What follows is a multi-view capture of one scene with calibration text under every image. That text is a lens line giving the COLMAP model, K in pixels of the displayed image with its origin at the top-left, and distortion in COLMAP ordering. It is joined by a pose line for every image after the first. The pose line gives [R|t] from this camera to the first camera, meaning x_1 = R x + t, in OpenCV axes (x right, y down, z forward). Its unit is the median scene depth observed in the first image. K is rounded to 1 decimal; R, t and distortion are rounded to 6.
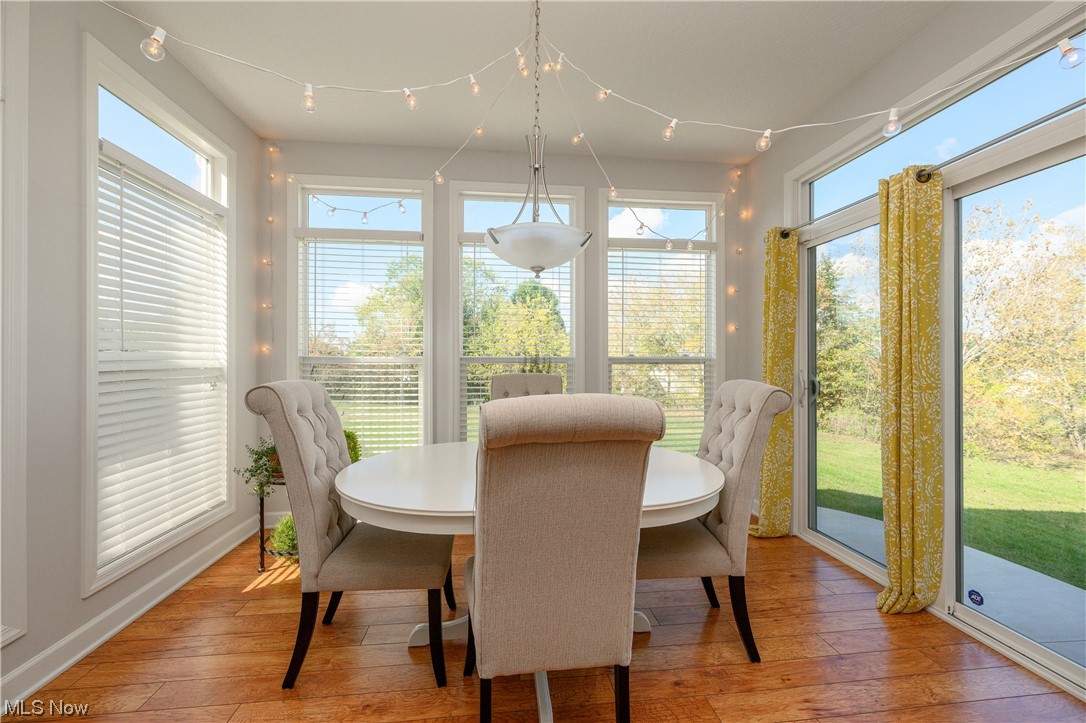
lens RADIAL K [[432.3, 0, 542.6], [0, 432.3, 360.0], [0, 0, 1]] dist [0.000323, 0.000276]
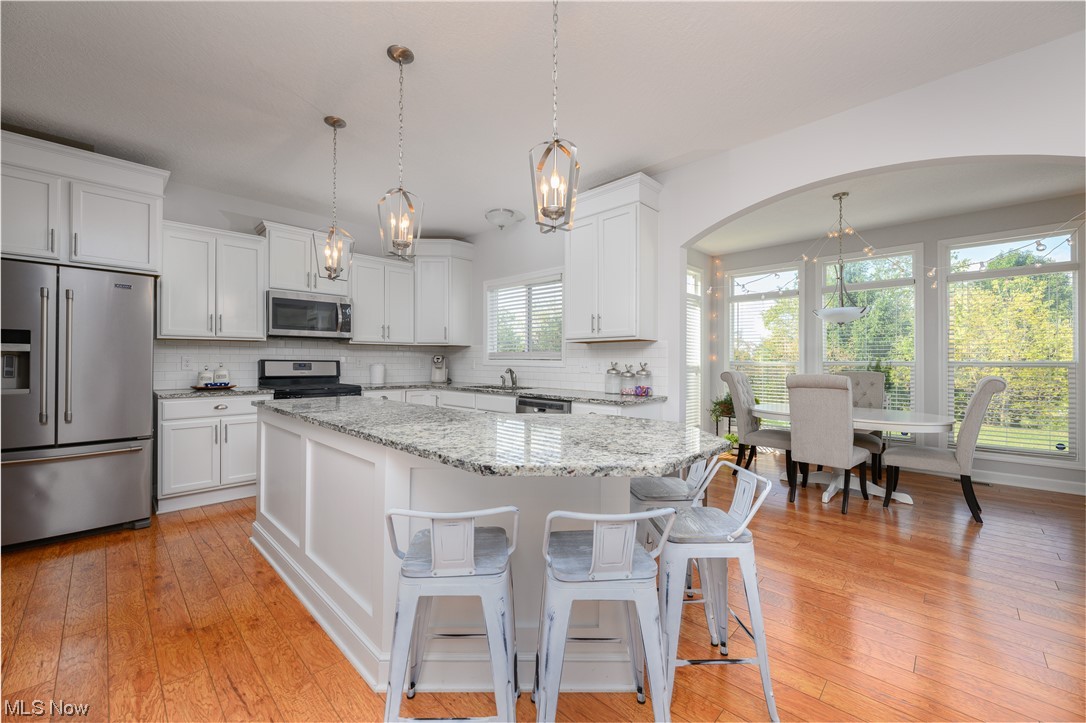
lens RADIAL K [[432.3, 0, 542.6], [0, 432.3, 360.0], [0, 0, 1]] dist [0.000323, 0.000276]
pose [[0.640055, -0.004569, -0.768316, 0.407035], [-0.002496, 0.999965, -0.008026, 0.002876], [0.768325, 0.007055, 0.640021, -0.920422]]
